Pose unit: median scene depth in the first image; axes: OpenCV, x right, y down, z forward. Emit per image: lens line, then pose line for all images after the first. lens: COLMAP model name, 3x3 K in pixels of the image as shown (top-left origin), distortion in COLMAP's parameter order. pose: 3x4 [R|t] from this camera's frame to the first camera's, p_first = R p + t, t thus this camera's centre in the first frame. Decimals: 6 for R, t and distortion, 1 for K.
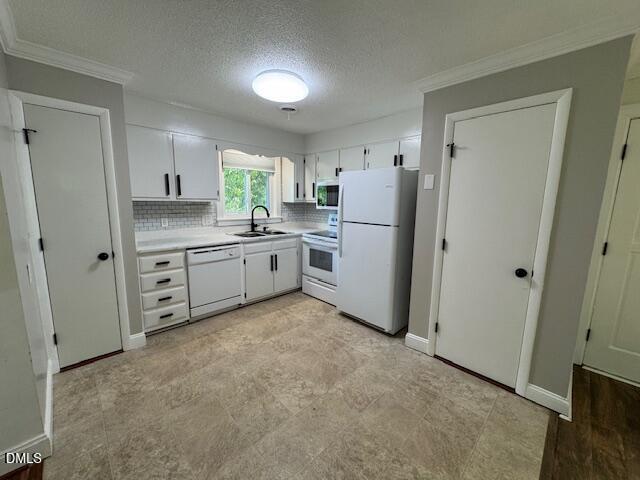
lens RADIAL K [[258.2, 0, 319.5], [0, 258.2, 238.4], [0, 0, 1]] dist [-0.002524, -0.000423]
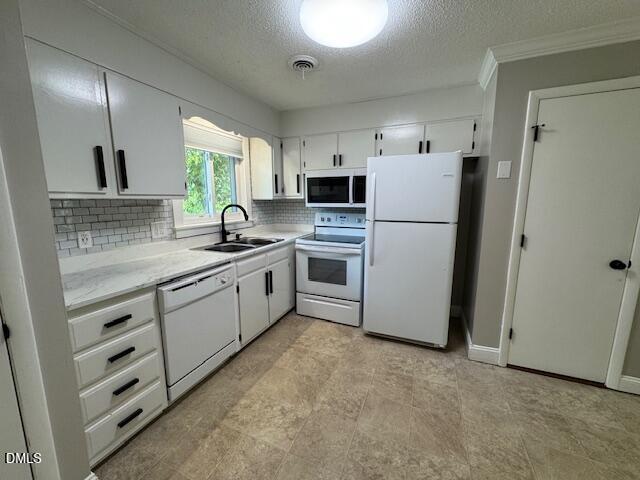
lens RADIAL K [[258.2, 0, 321.5], [0, 258.2, 239.5], [0, 0, 1]] dist [-0.002524, -0.000423]
pose [[0.922871, -0.077737, 0.377182, -0.389126], [0.074253, 0.996956, 0.023794, -0.042381], [-0.377883, 0.006048, 0.925833, 0.353028]]
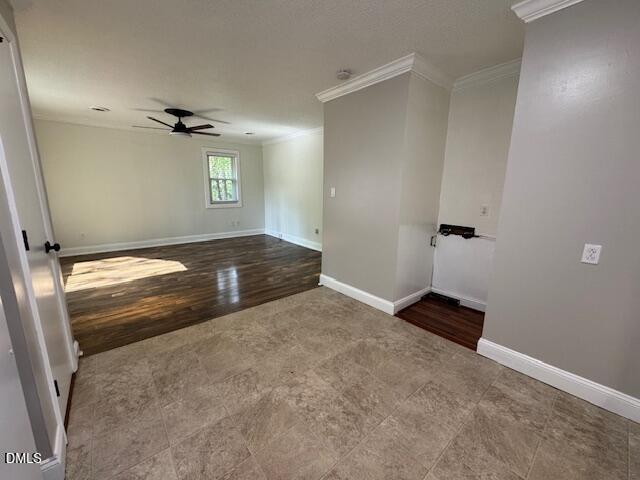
lens RADIAL K [[258.2, 0, 319.8], [0, 258.2, 241.3], [0, 0, 1]] dist [-0.002524, -0.000423]
pose [[-0.996342, -0.043451, 0.073578, -0.119315], [-0.014585, 0.934904, 0.354602, -0.132863], [-0.084196, 0.352232, -0.932118, 1.139665]]
